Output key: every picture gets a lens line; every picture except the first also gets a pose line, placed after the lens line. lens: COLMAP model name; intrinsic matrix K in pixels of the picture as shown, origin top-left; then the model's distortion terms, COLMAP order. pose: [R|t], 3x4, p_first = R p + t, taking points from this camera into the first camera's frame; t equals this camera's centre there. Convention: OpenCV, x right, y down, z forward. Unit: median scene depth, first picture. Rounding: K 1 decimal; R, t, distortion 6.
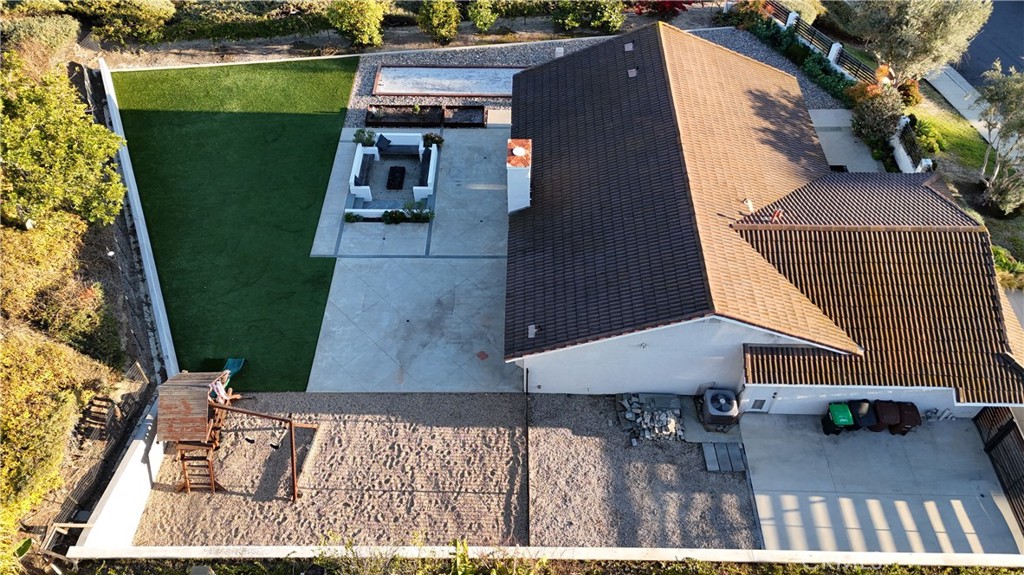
lens RADIAL K [[749.3, 0, 514.5], [0, 749.3, 290.9], [0, 0, 1]] dist [0.099327, -0.106050]
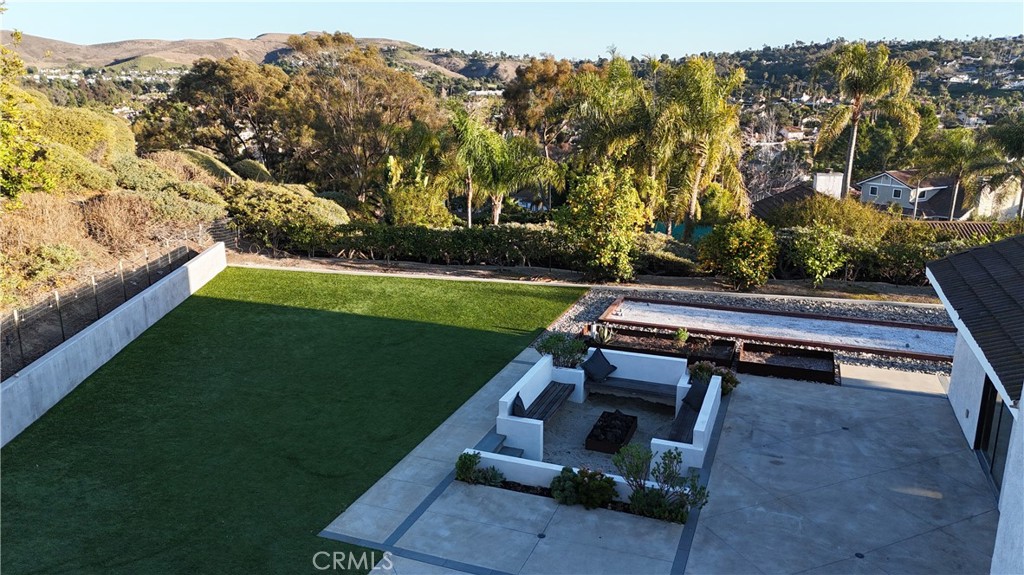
lens RADIAL K [[749.3, 0, 514.5], [0, 749.3, 290.9], [0, 0, 1]] dist [0.099327, -0.106050]
pose [[0.939351, 0.089607, -0.331045, -0.080124], [-0.264099, 0.804803, -0.531549, 0.022429], [0.218795, 0.586739, 0.779657, 0.641564]]
